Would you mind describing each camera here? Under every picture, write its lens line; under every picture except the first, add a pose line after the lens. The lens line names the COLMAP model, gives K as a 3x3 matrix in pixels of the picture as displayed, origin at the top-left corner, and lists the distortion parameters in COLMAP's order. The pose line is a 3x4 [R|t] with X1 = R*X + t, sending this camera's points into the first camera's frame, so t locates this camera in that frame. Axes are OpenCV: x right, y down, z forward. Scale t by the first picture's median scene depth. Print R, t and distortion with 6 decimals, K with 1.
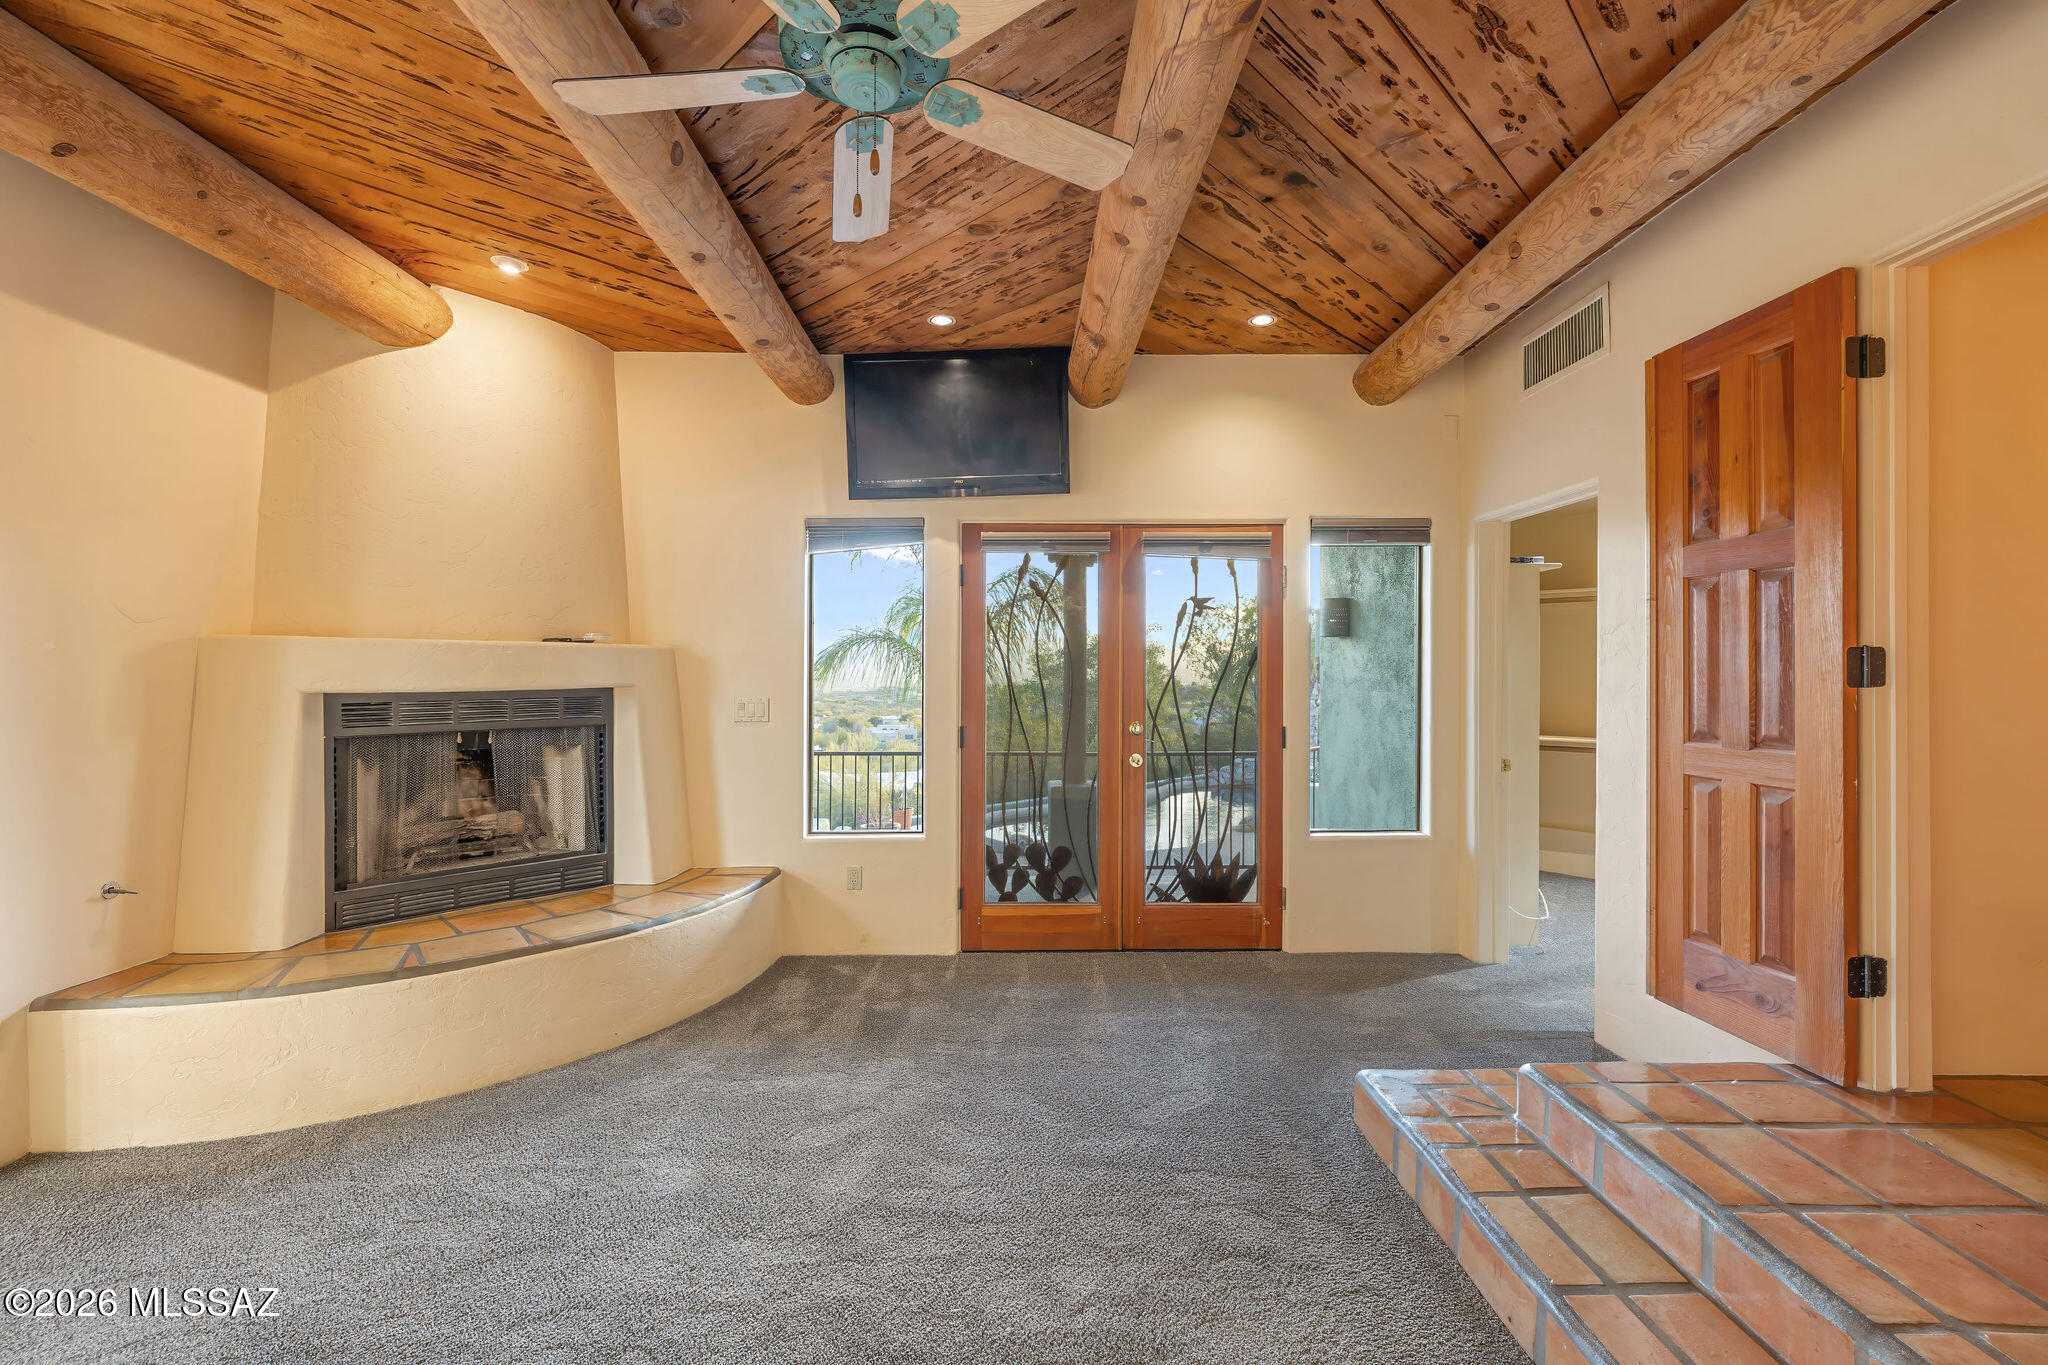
lens RADIAL K [[864.6, 0, 1030.5], [0, 864.6, 674.9], [0, 0, 1]] dist [-0.000692, -0.000496]
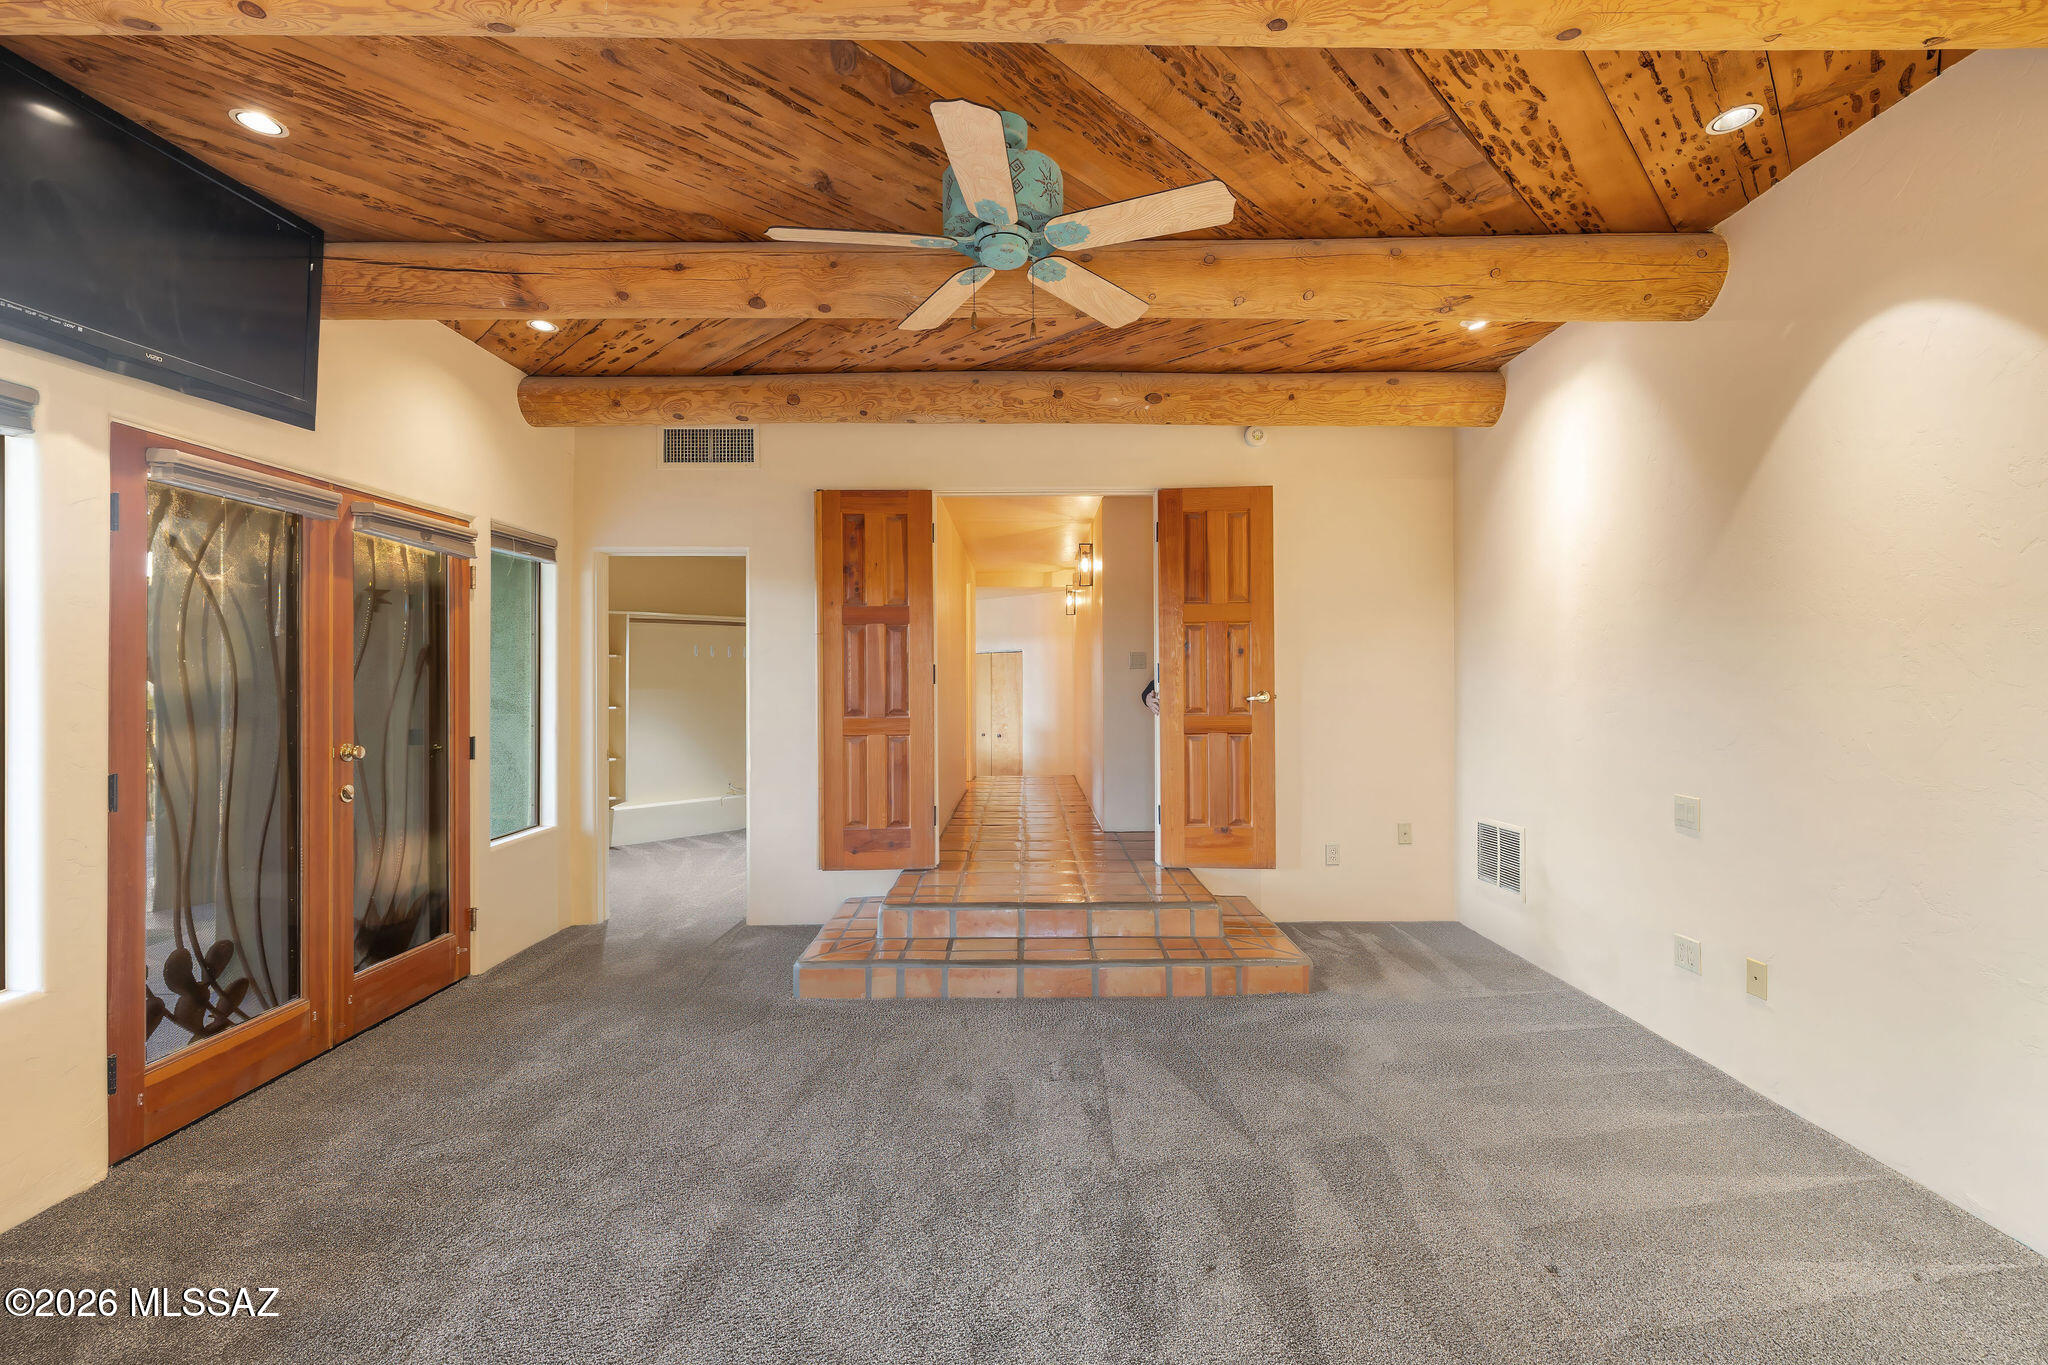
lens RADIAL K [[864.6, 0, 1030.5], [0, 864.6, 674.9], [0, 0, 1]] dist [-0.000692, -0.000496]
pose [[0.013905, 0.000692, 0.999903, -0.672405], [0.006016, 0.999982, -0.000776, -0.002750], [-0.999885, 0.006026, 0.013900, 0.397952]]
